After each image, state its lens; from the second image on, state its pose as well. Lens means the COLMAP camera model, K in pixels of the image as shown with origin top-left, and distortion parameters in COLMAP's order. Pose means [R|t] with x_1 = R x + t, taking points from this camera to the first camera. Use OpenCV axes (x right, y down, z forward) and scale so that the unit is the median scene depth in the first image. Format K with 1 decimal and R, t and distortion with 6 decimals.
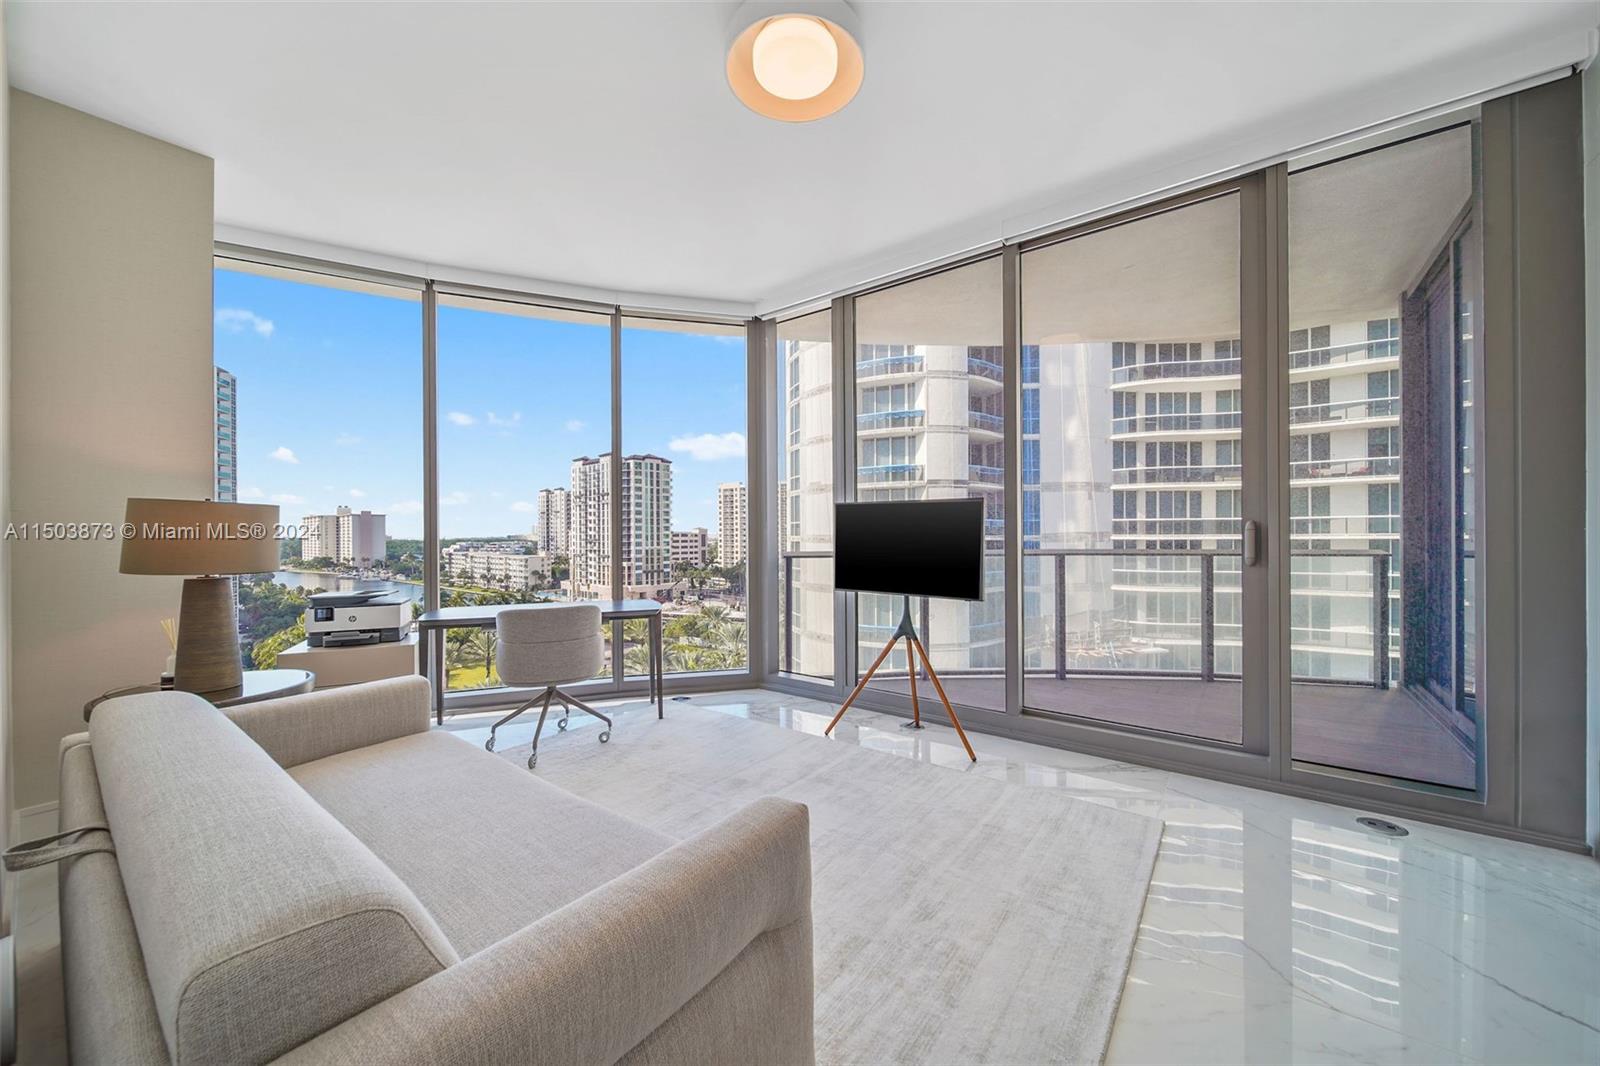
lens RADIAL K [[585.1, 0, 806.8], [0, 585.1, 532.9], [0, 0, 1]] dist [0.000495, 0.000087]
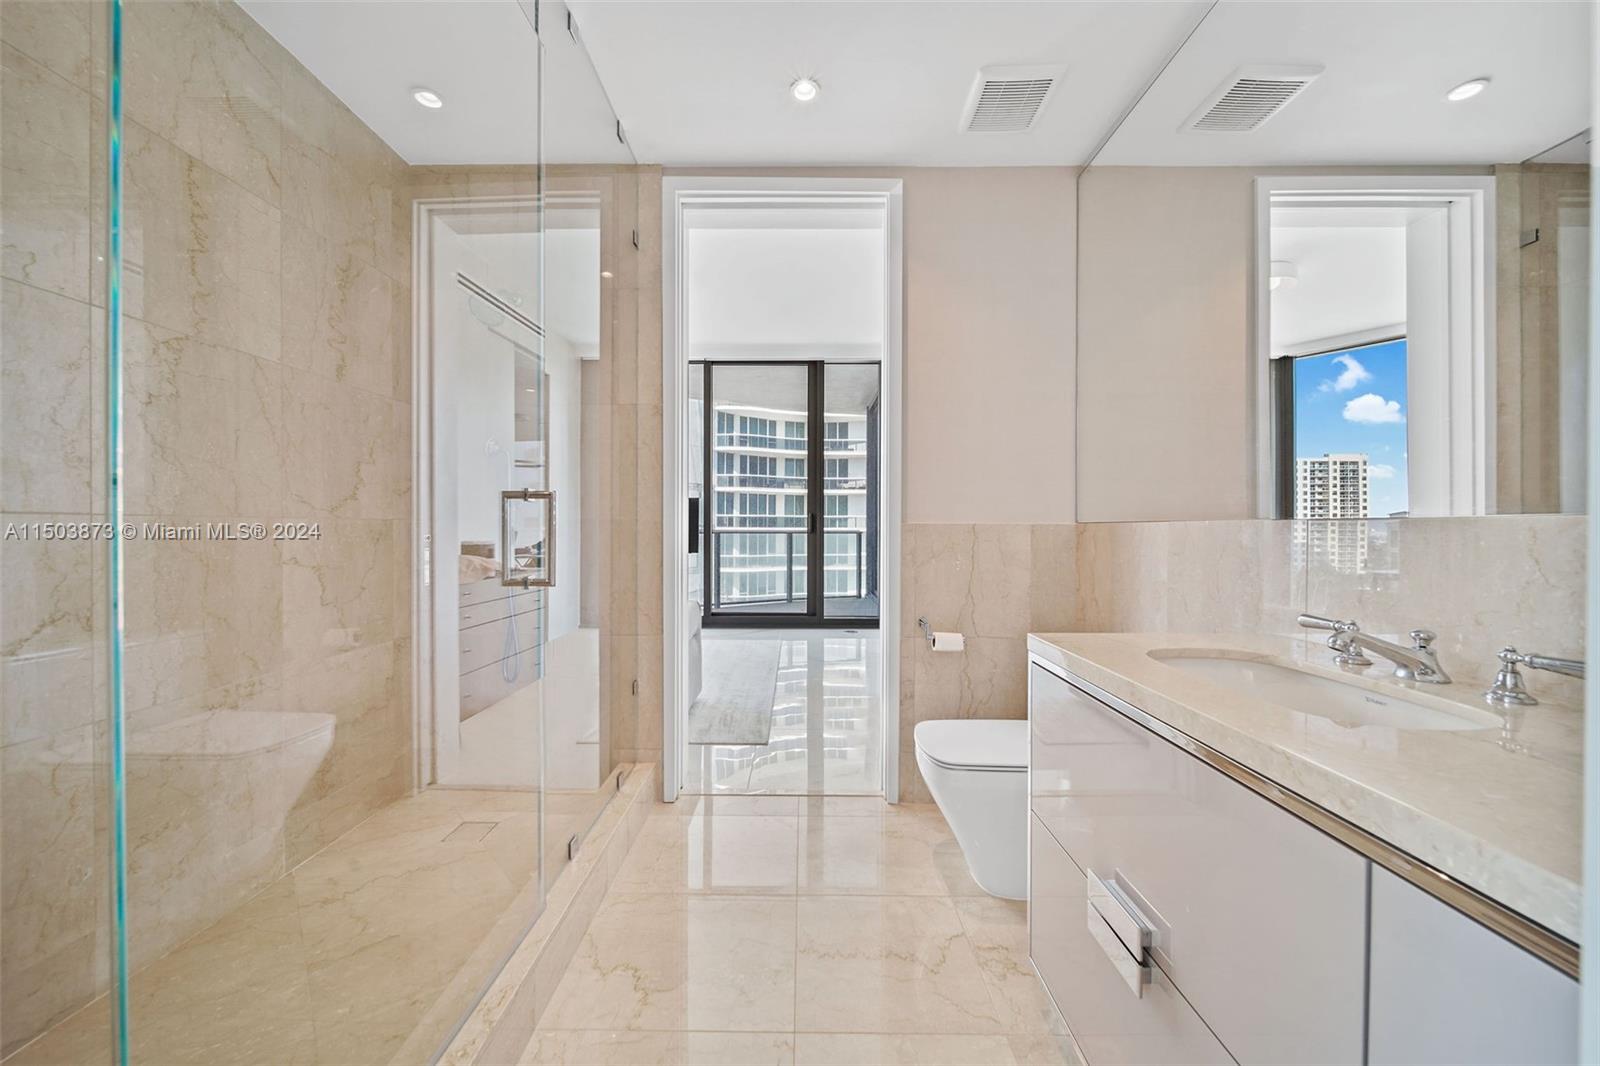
lens RADIAL K [[585.1, 0, 806.8], [0, 585.1, 532.9], [0, 0, 1]] dist [0.000495, 0.000087]
pose [[0.793065, 0.002384, 0.609132, -0.083420], [-0.008279, 0.999942, 0.006866, 0.005328], [-0.609080, -0.010488, 0.793039, -0.103842]]
